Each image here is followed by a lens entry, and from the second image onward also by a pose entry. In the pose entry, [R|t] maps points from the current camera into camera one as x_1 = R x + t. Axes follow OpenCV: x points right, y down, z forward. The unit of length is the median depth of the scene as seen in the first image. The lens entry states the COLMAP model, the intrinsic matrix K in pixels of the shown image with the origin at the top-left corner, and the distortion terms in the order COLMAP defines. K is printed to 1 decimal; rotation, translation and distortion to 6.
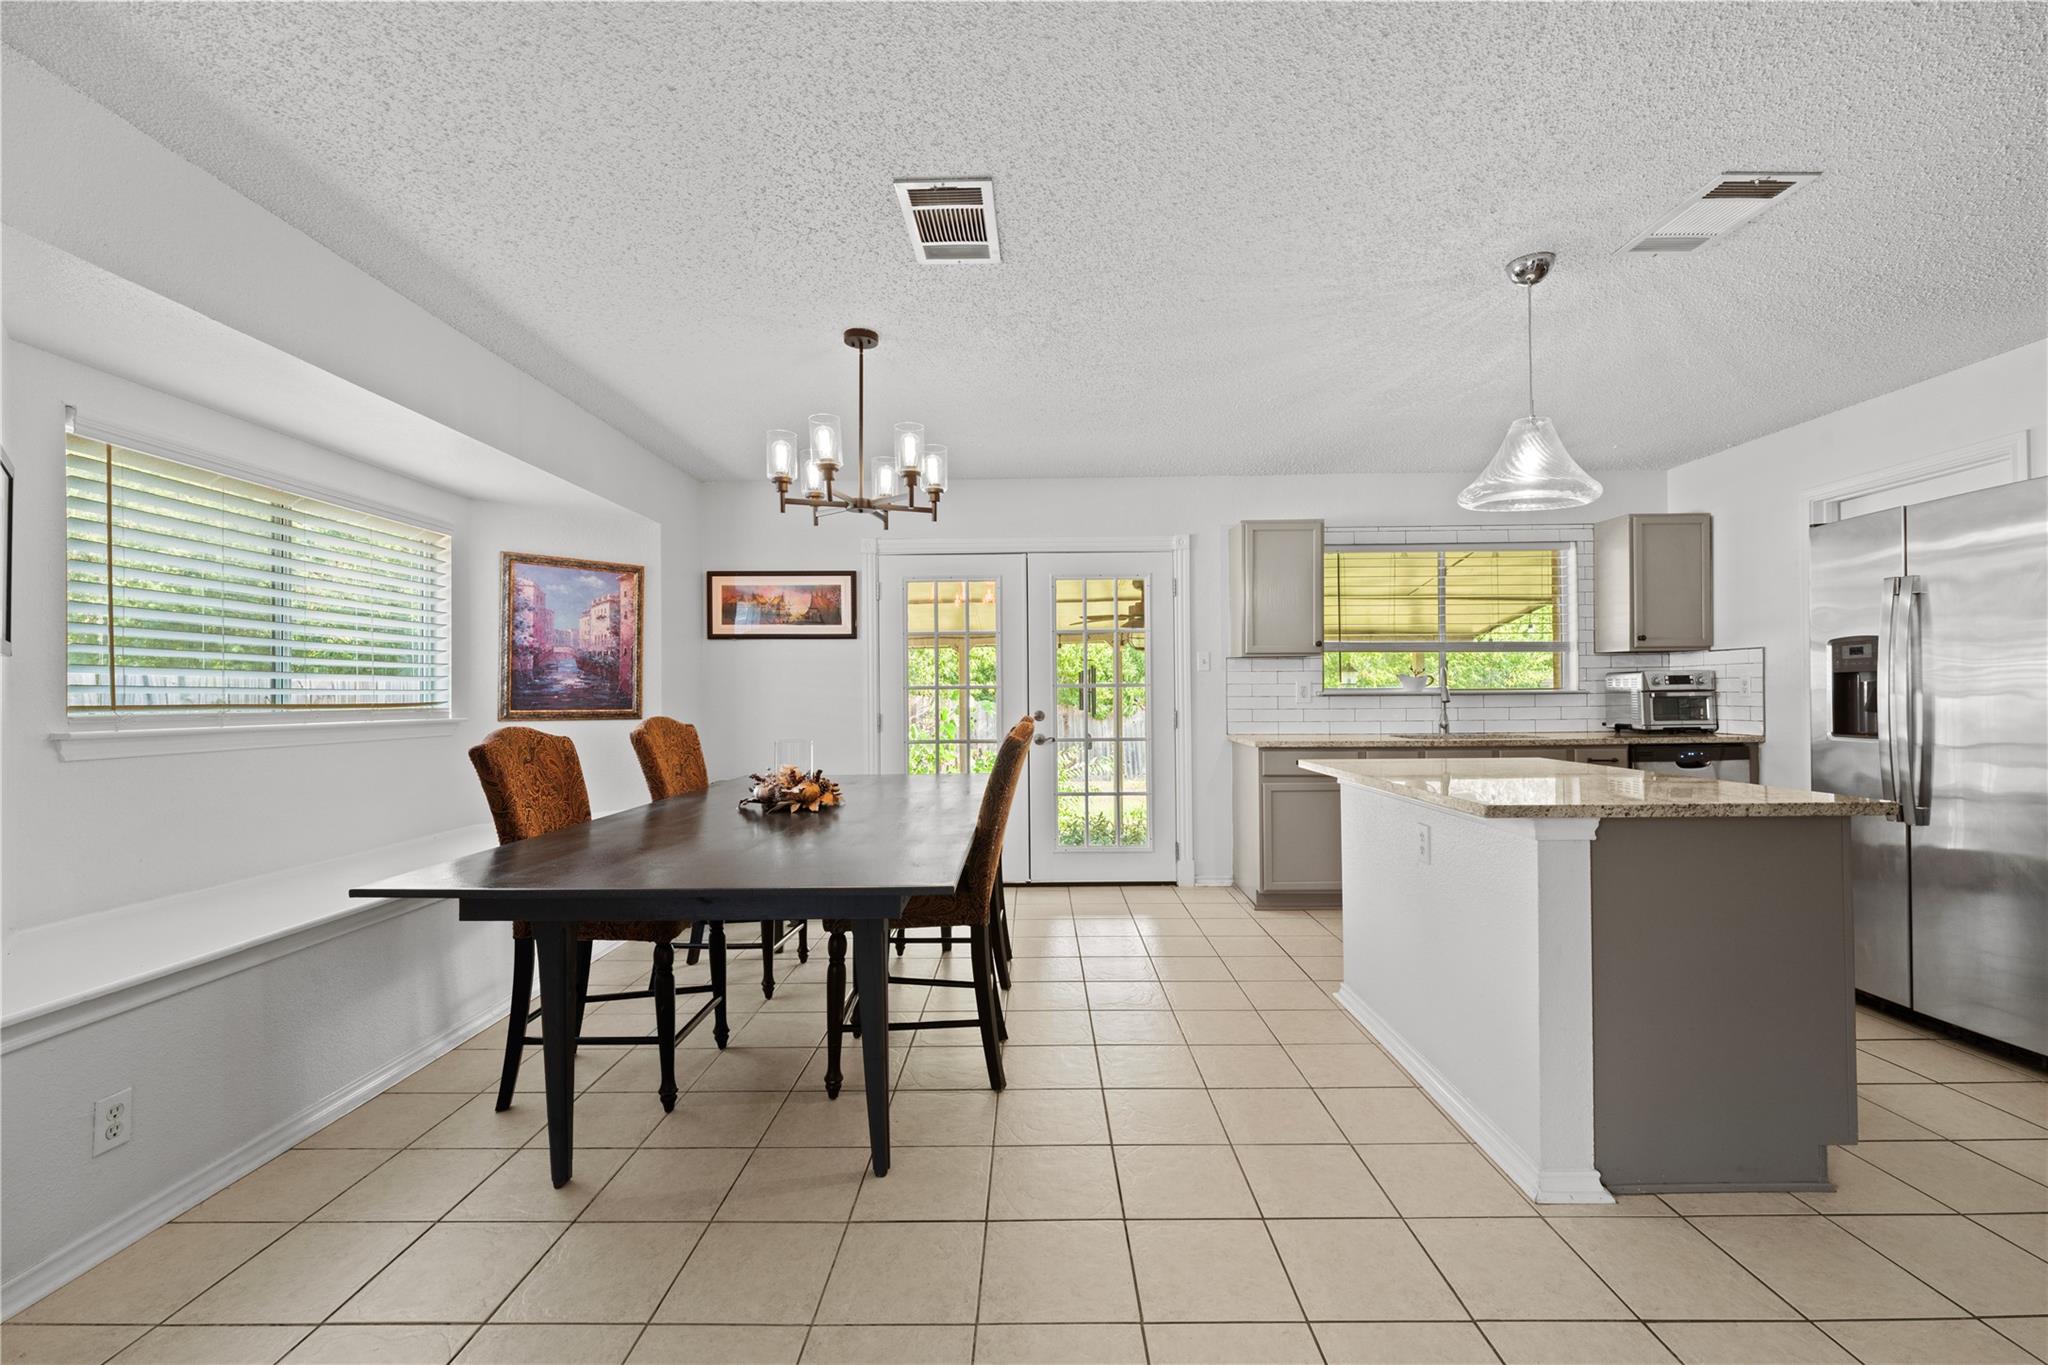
lens RADIAL K [[845.3, 0, 1026.9], [0, 845.3, 691.1], [0, 0, 1]] dist [0.001161, -0.002108]
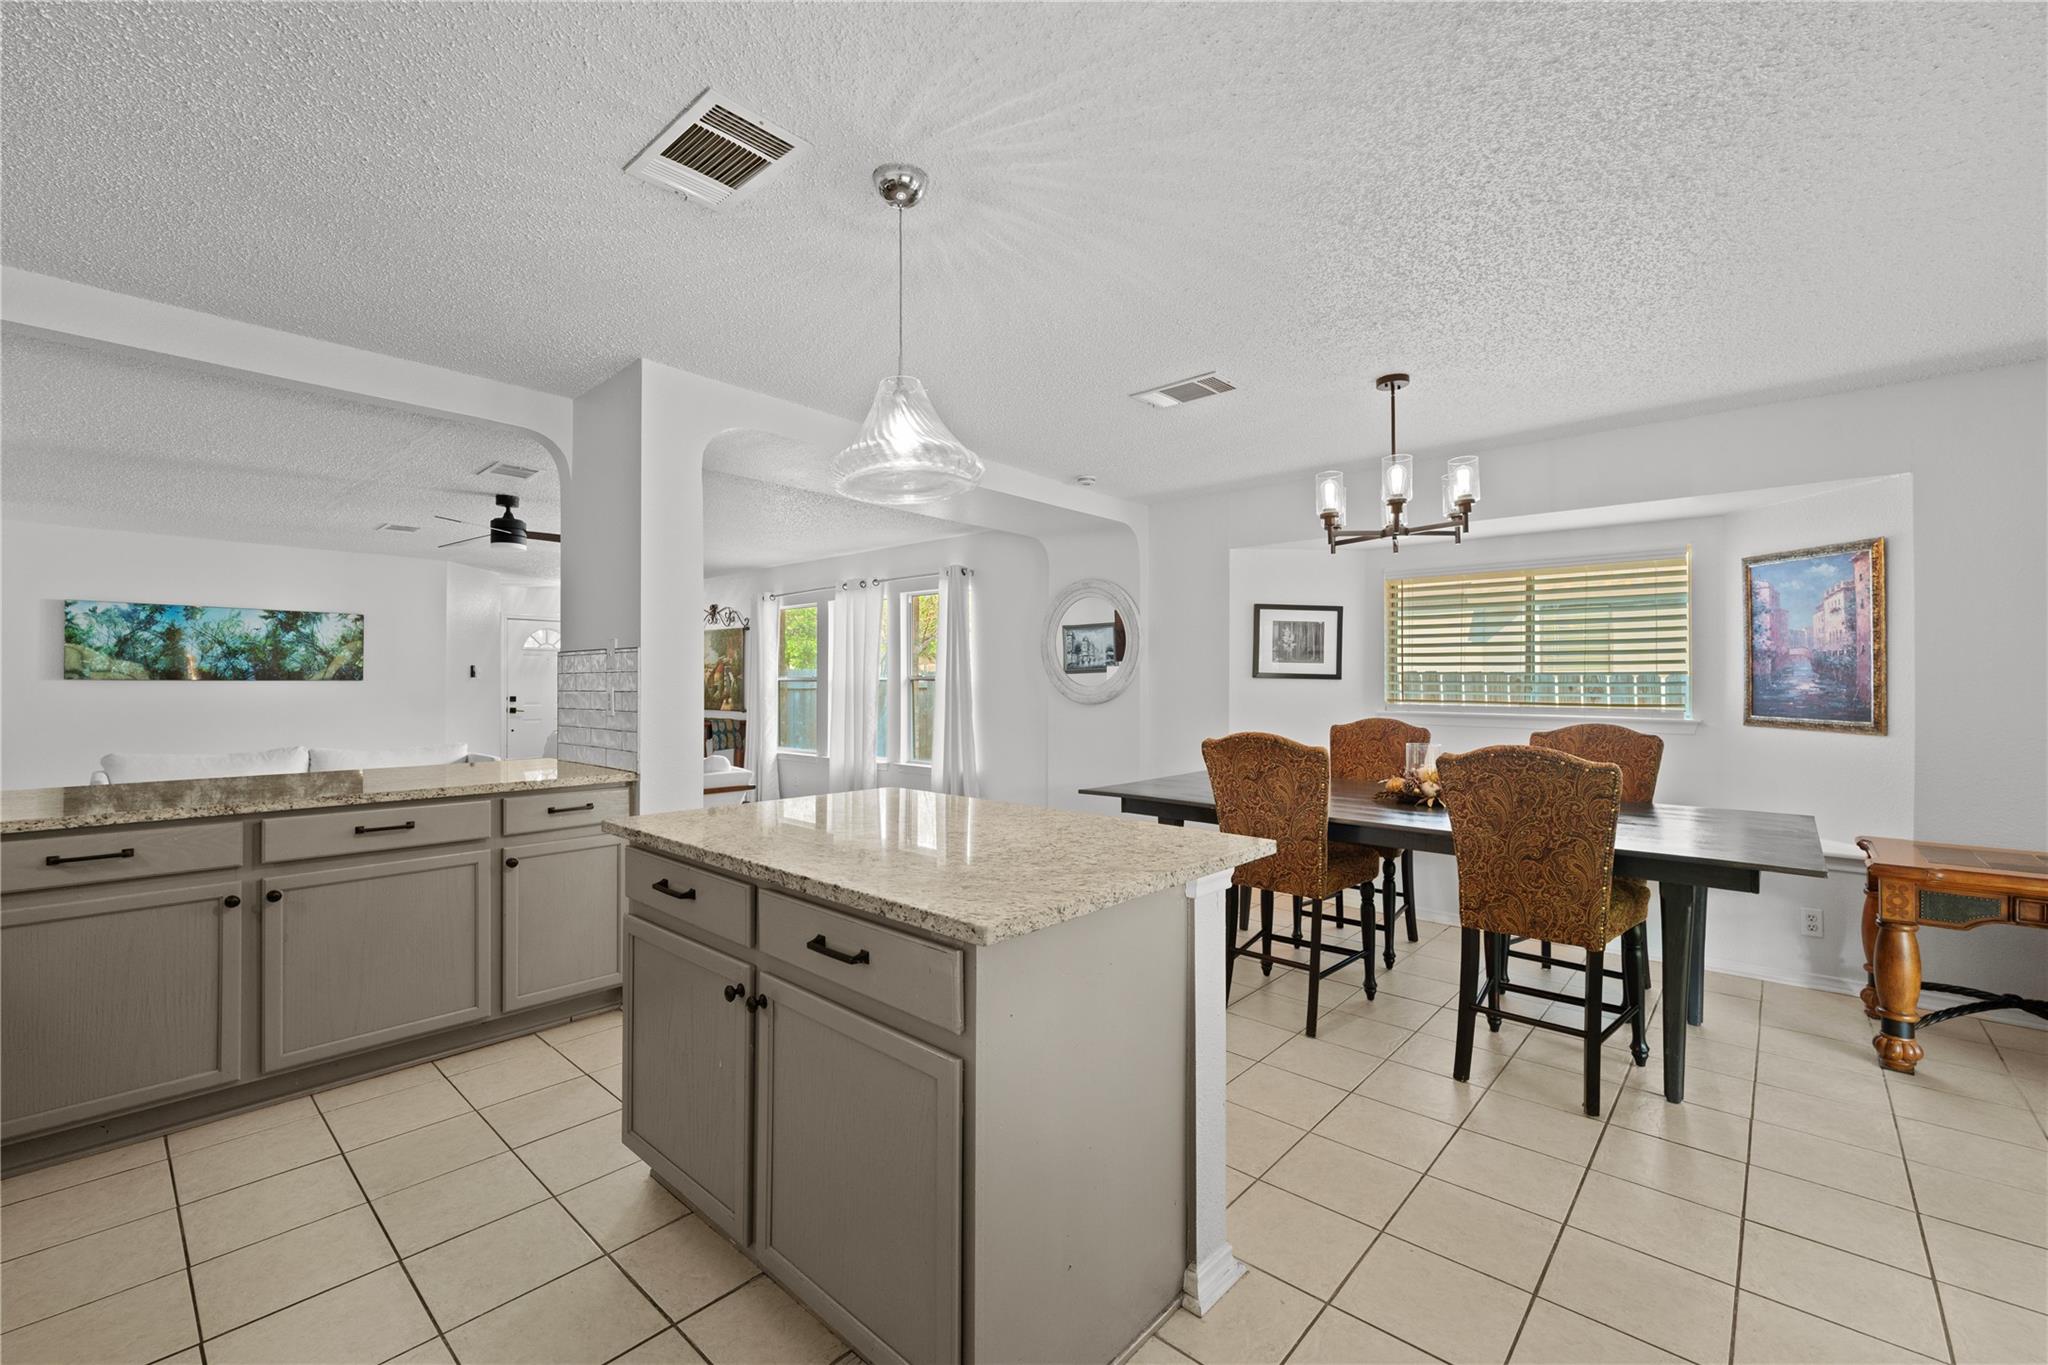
lens RADIAL K [[845.3, 0, 1017.2], [0, 845.3, 684.0], [0, 0, 1]] dist [0.001161, -0.002108]
pose [[-0.664331, 0.009377, -0.747379, 0.615836], [0.005522, 0.999956, 0.007637, -0.022631], [0.747418, 0.000947, -0.664354, 0.870653]]
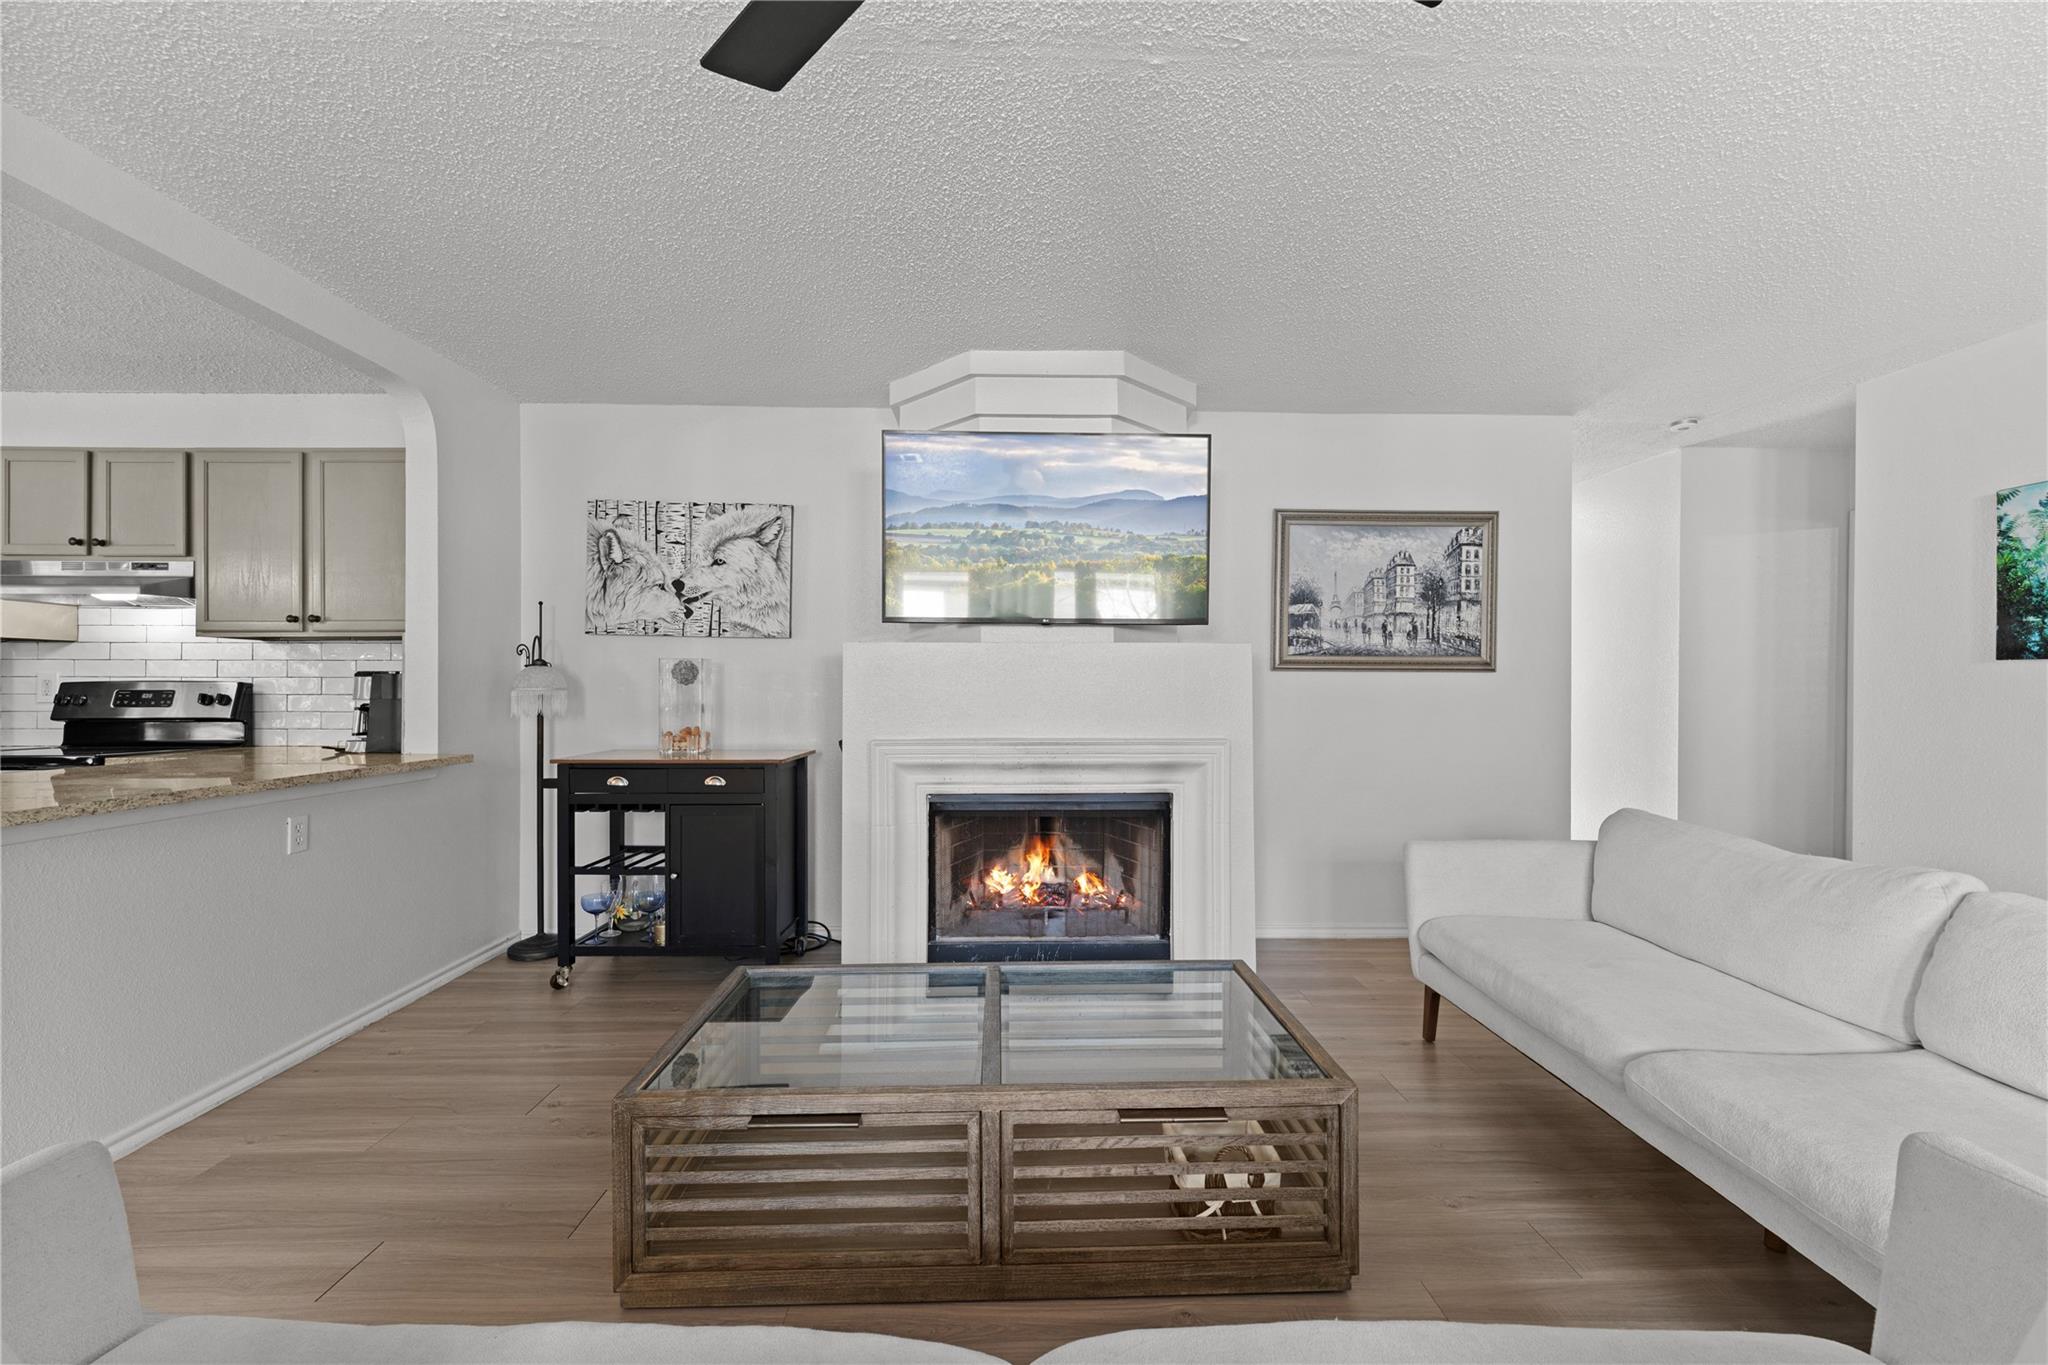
lens RADIAL K [[845.3, 0, 1033.1], [0, 845.3, 691.7], [0, 0, 1]] dist [0.001161, -0.002108]
pose [[-0.036682, 0.004290, 0.999318, -0.008470], [-0.000913, 0.999990, -0.004326, 0.000031], [-0.999327, -0.001071, -0.036678, -0.450606]]
